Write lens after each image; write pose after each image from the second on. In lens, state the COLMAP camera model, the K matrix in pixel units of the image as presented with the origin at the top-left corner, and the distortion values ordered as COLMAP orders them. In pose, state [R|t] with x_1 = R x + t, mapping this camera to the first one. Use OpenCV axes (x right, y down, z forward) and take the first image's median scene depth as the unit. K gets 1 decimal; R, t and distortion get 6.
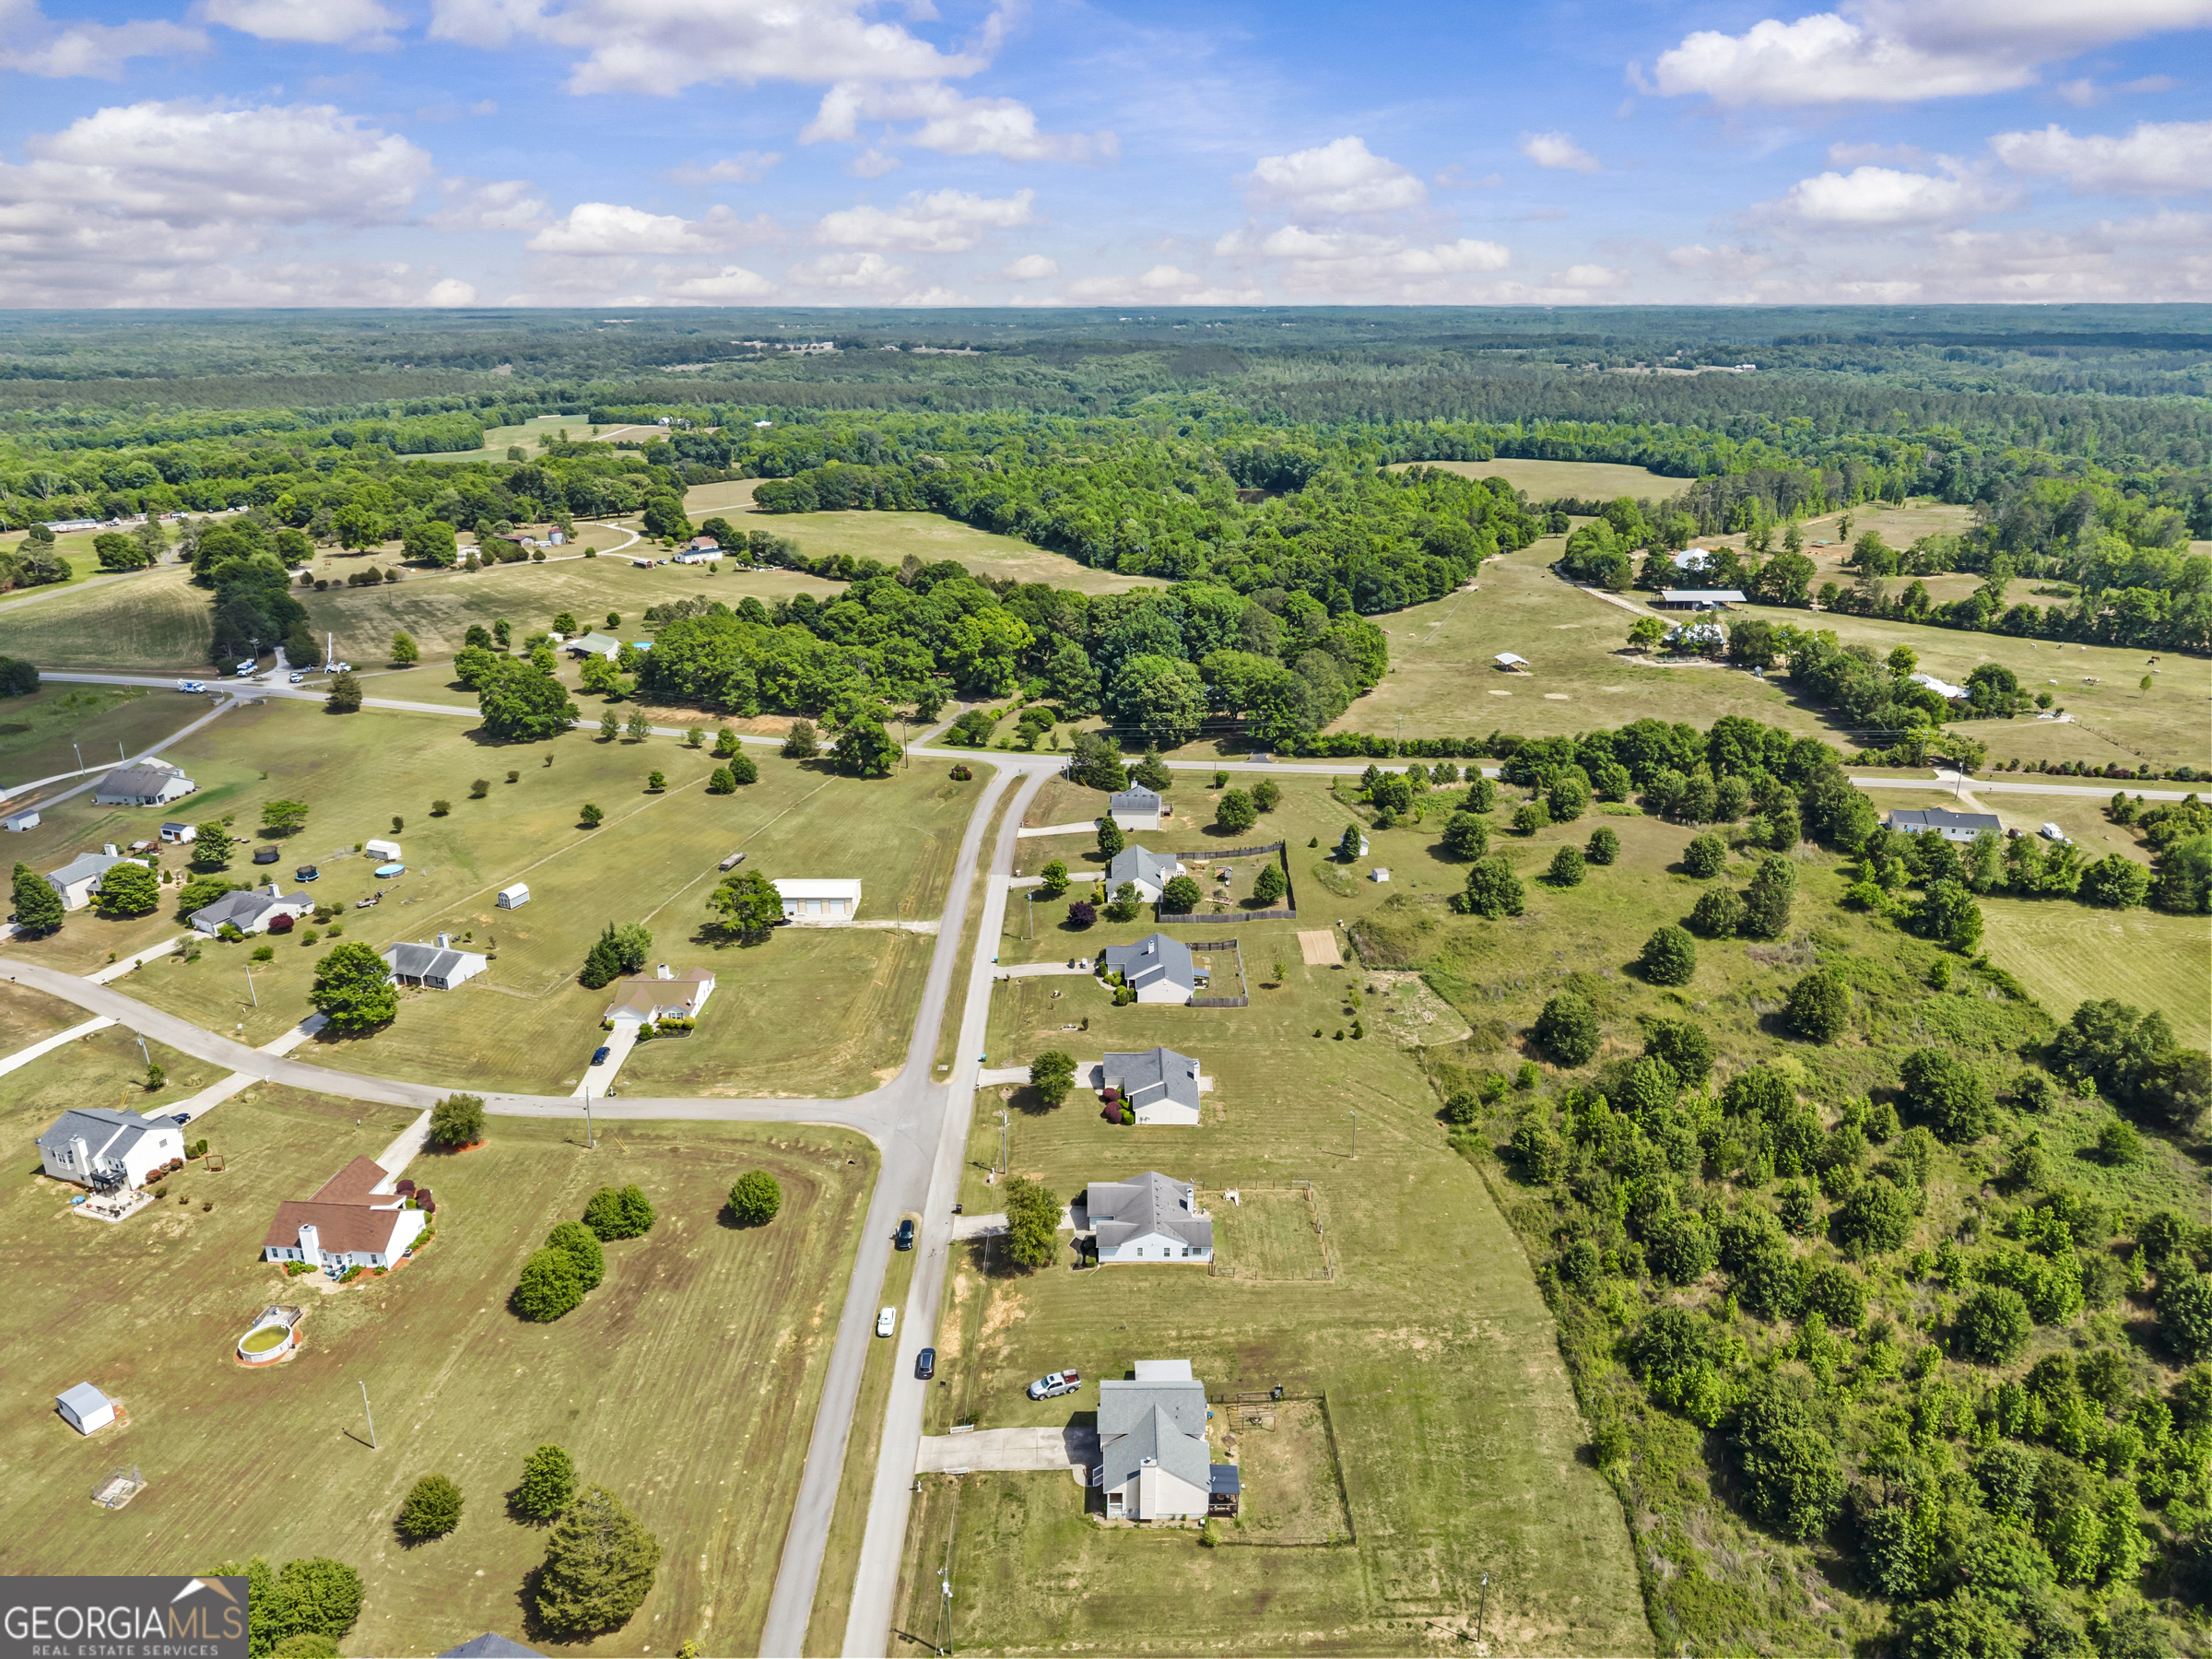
lens RADIAL K [[1476.9, 0, 1106.0], [0, 1476.9, 829.5], [0, 0, 1]] dist [0.027856, -0.027122]
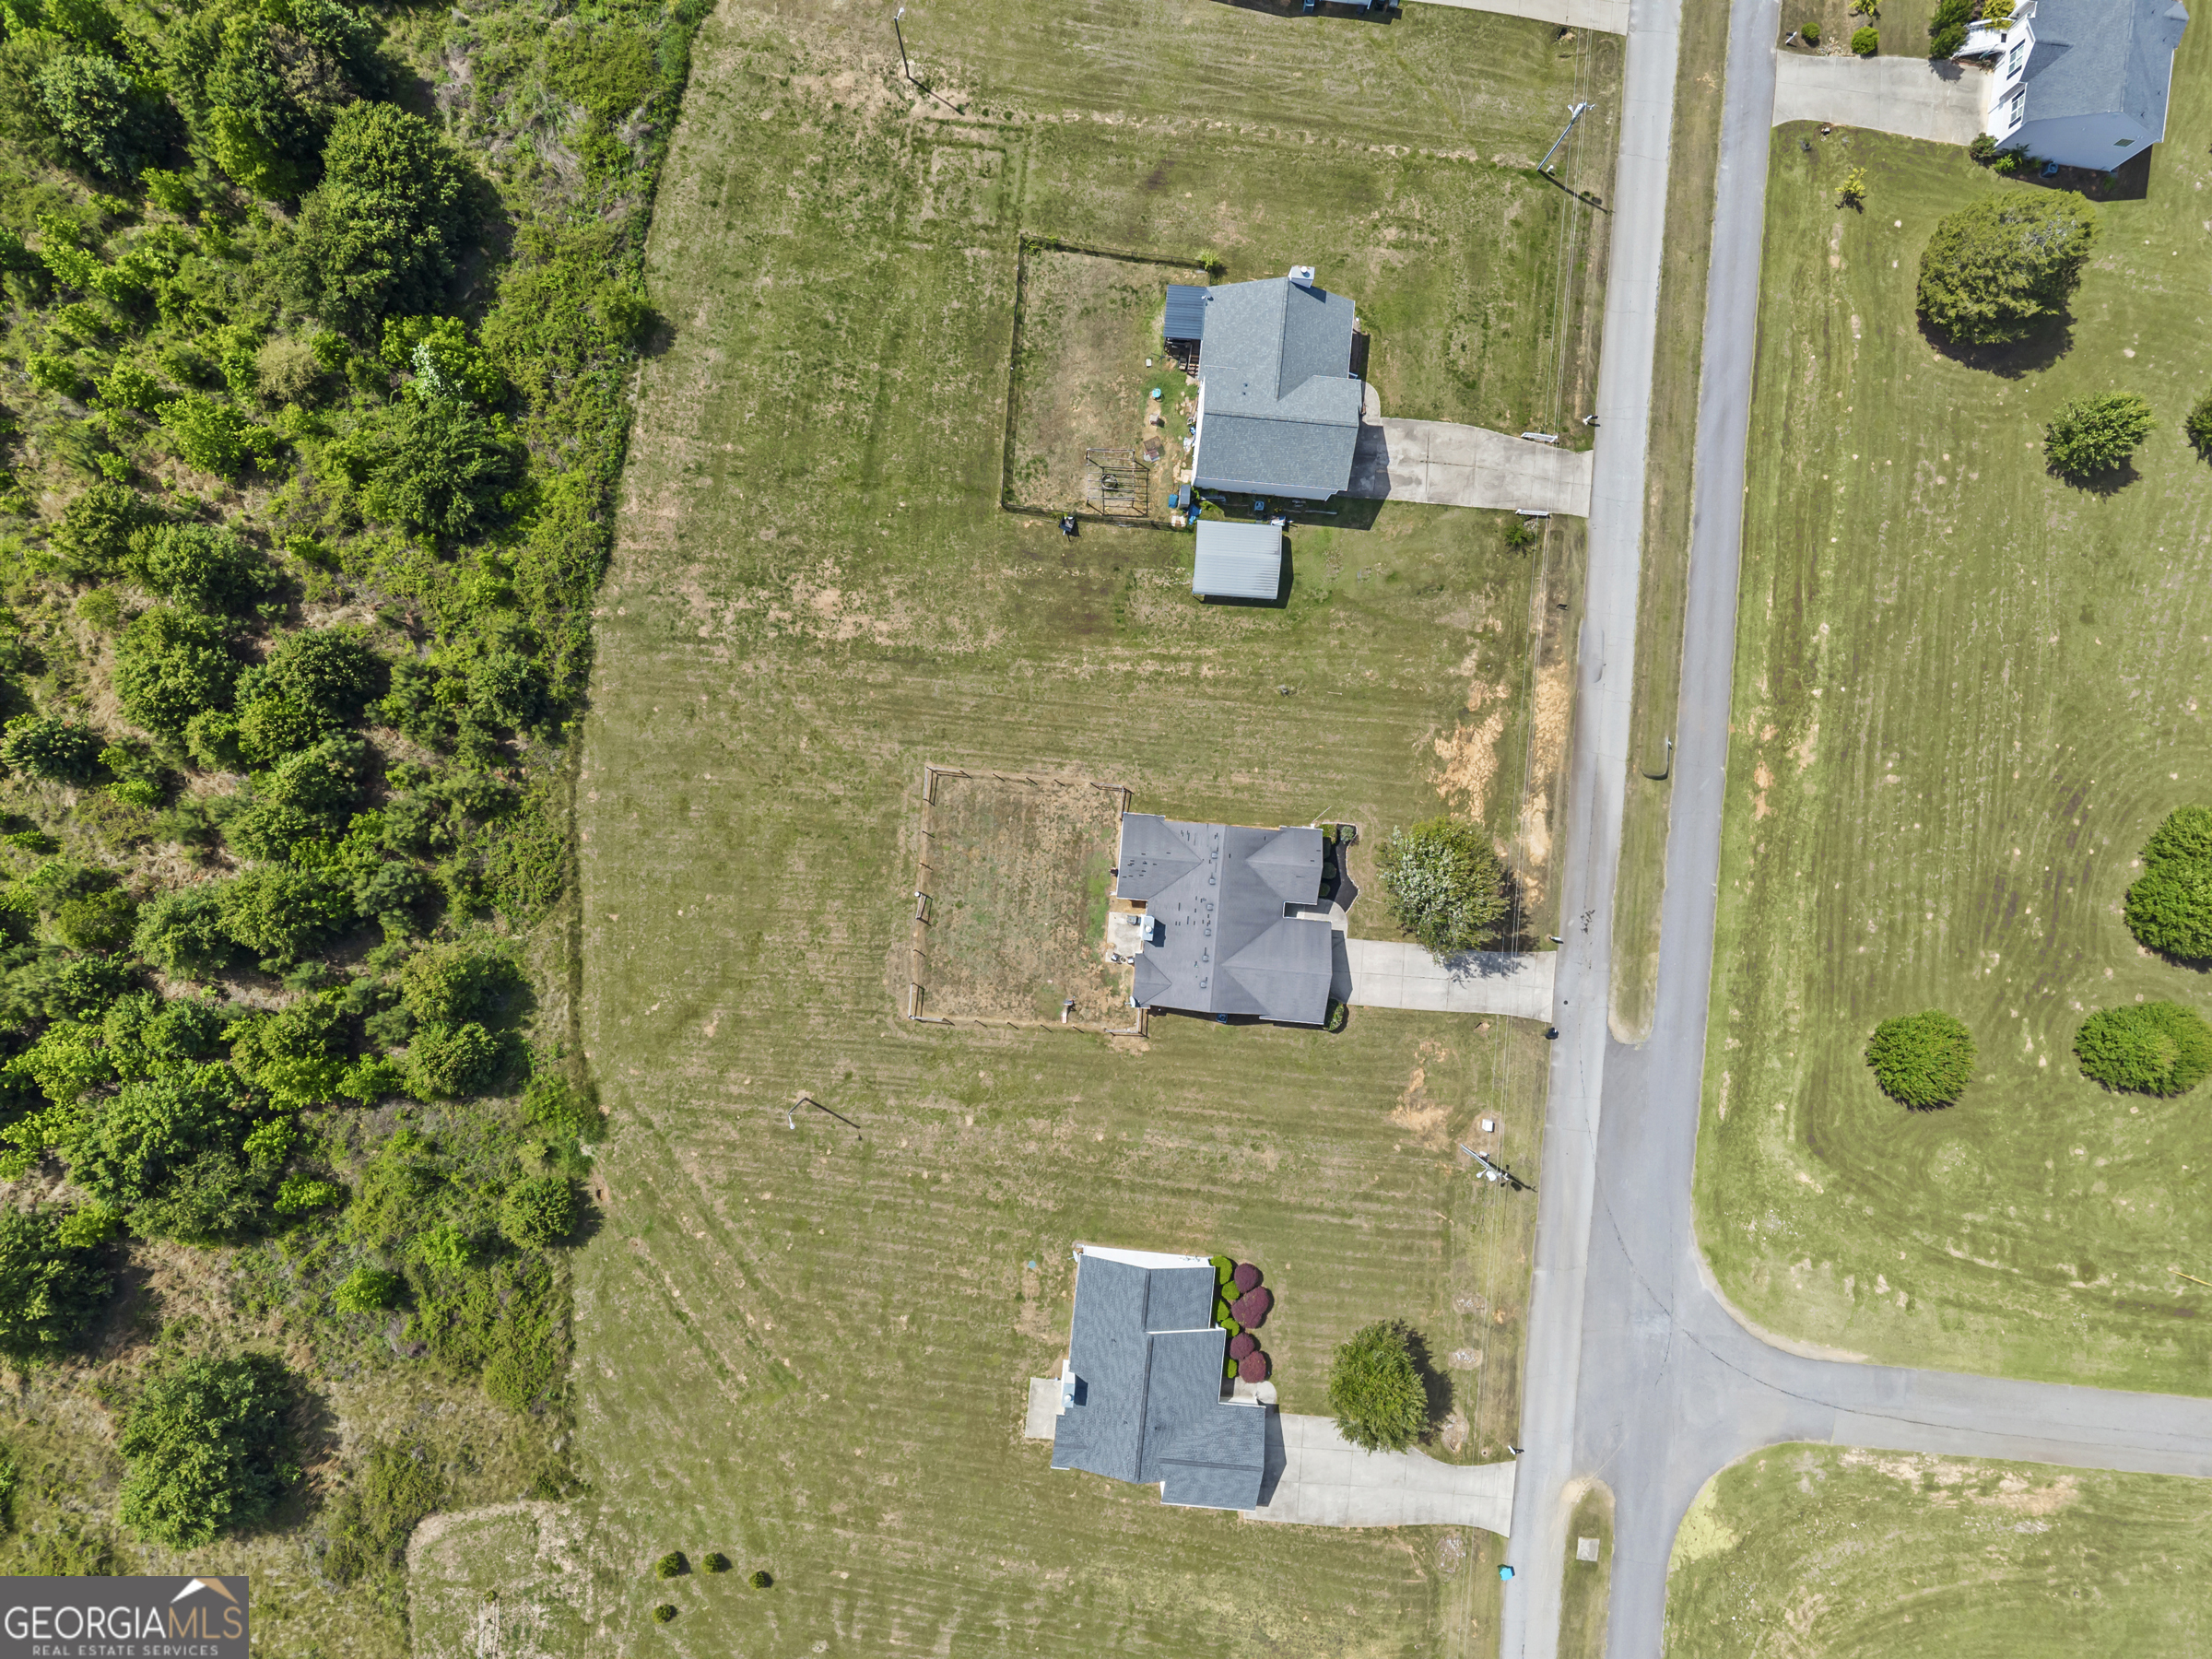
lens RADIAL K [[1476.9, 0, 1106.0], [0, 1476.9, 829.5], [0, 0, 1]] dist [0.027856, -0.027122]
pose [[-0.995801, -0.087823, -0.025847, 0.105722], [0.004881, -0.332866, 0.942961, -0.297078], [-0.091417, 0.938876, 0.331897, 0.919267]]
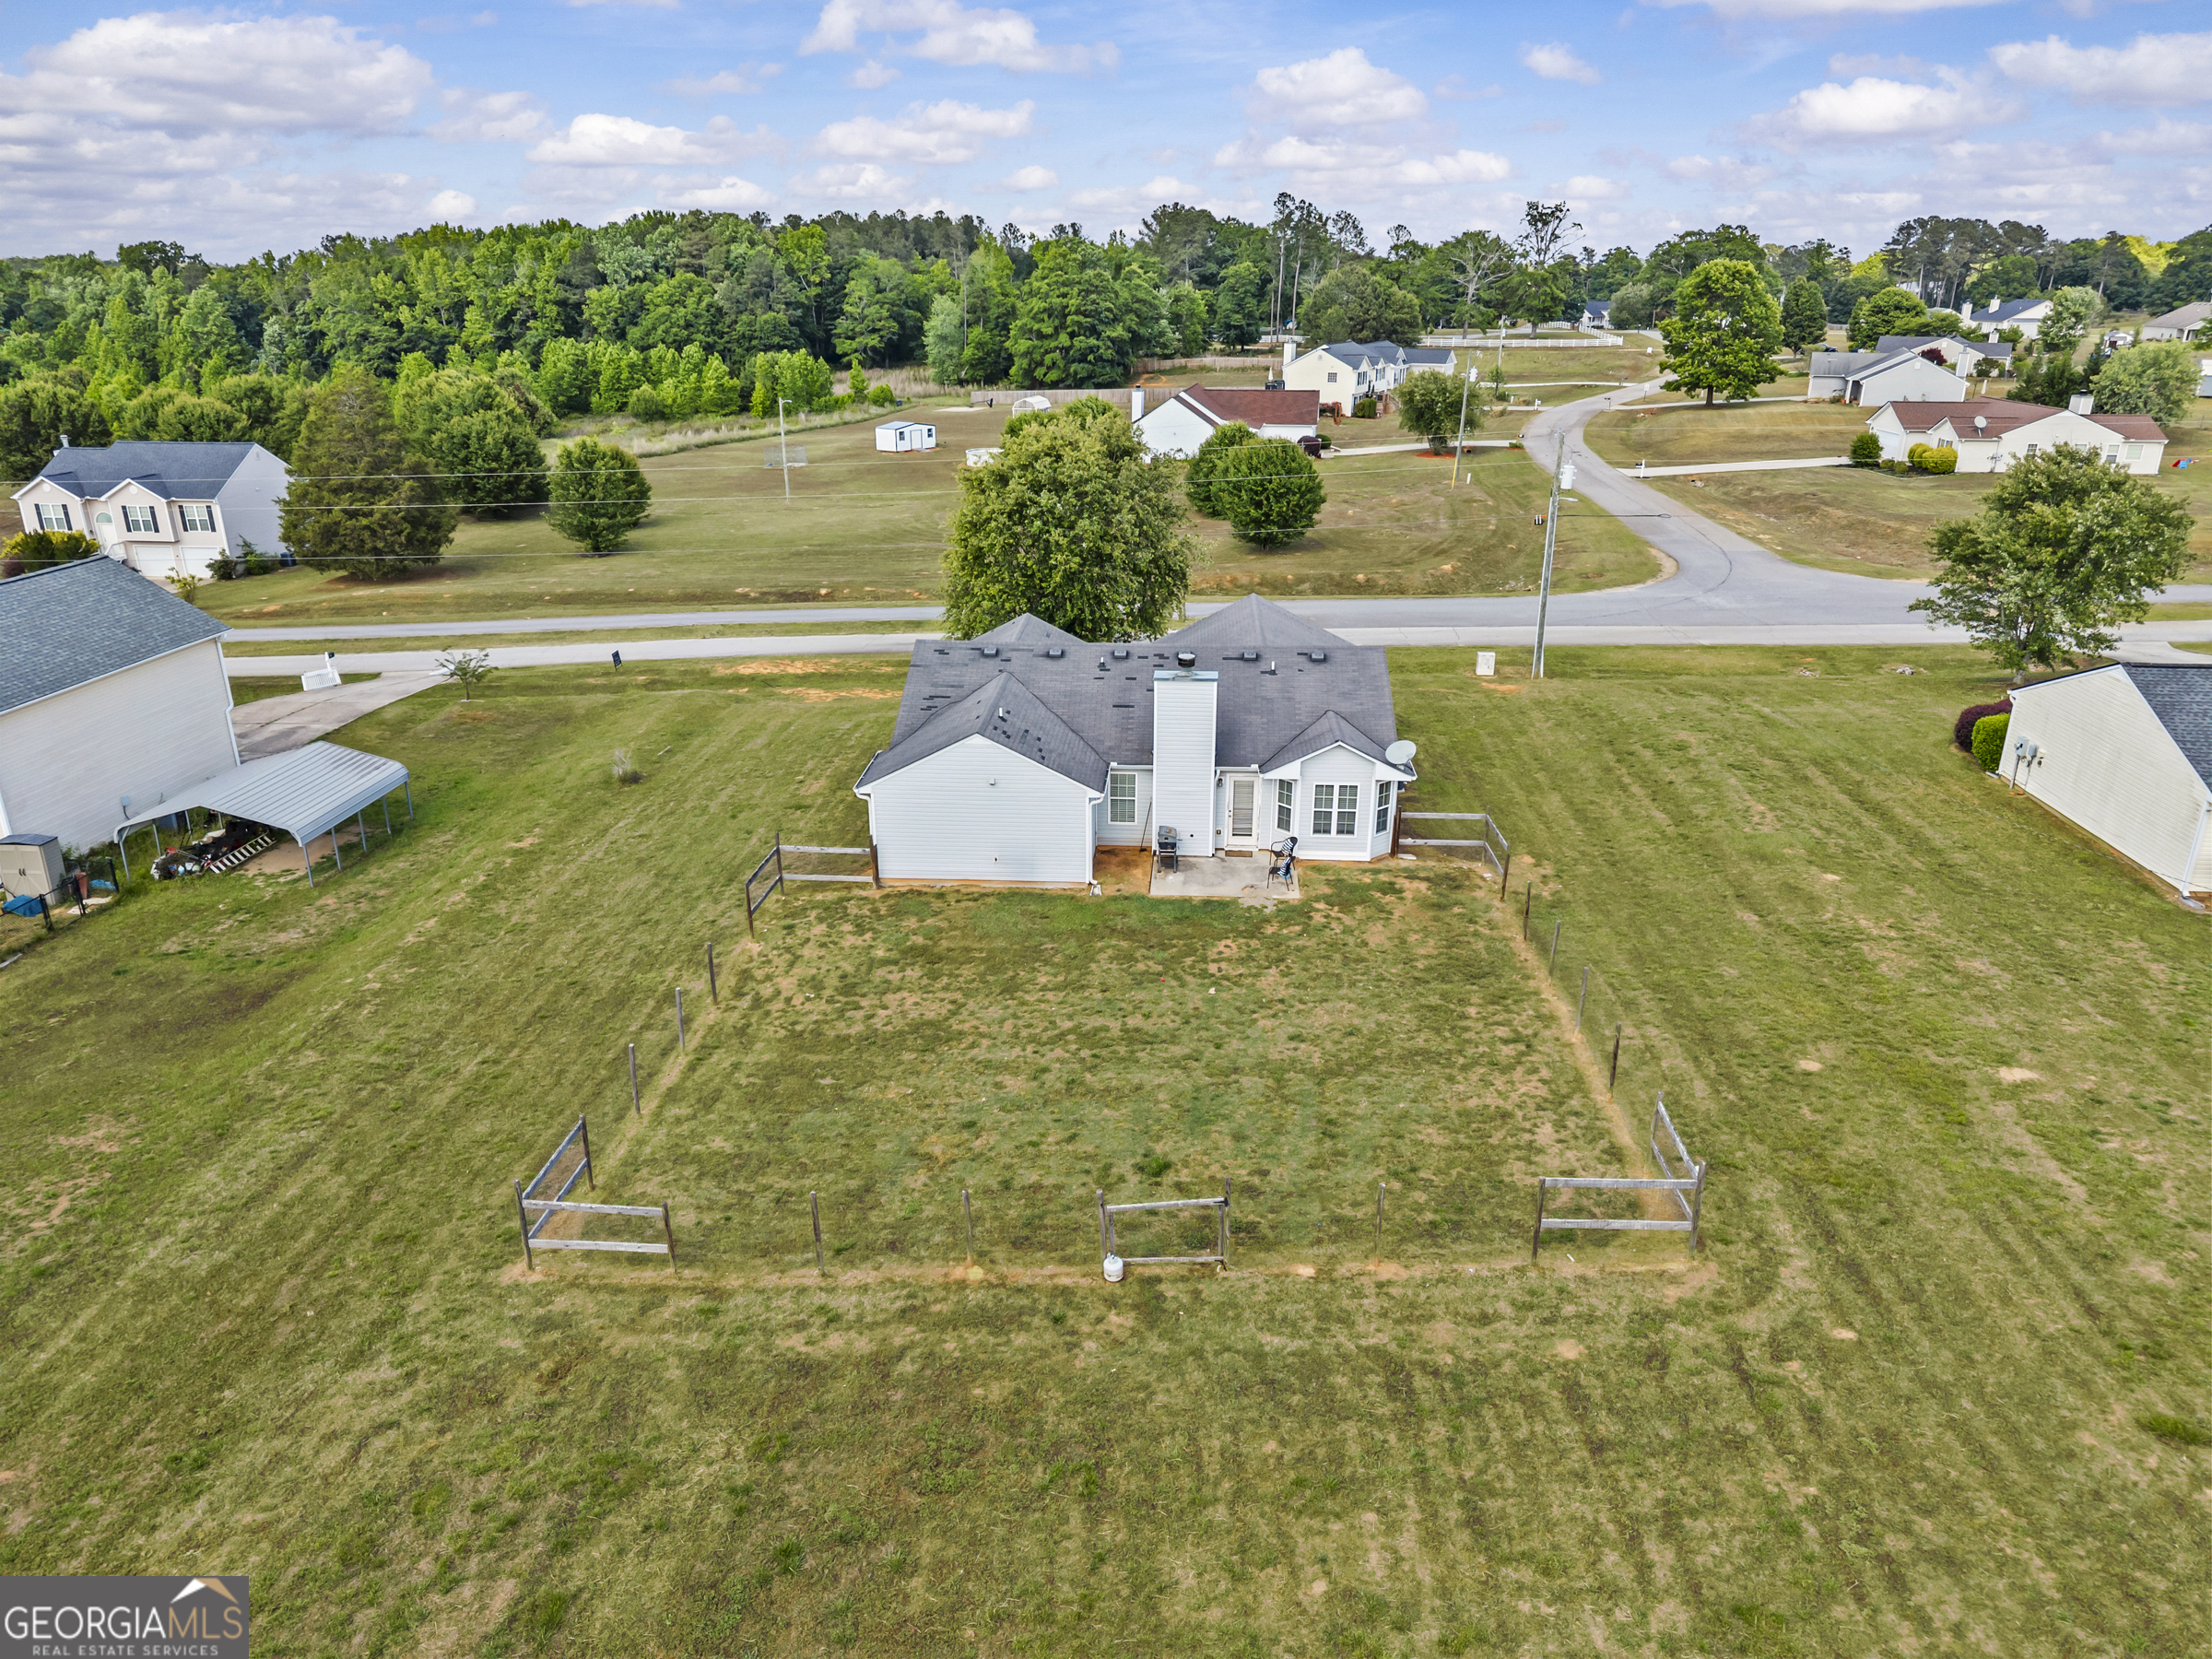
lens RADIAL K [[1476.5, 0, 1106.0], [0, 1476.5, 829.5], [0, 0, 1]] dist [0.005634, 0.002176]
pose [[-0.062765, 0.350992, -0.934272, 0.288327], [-0.342417, 0.871724, 0.350498, 0.233230], [0.937449, 0.341910, 0.065472, 1.150532]]
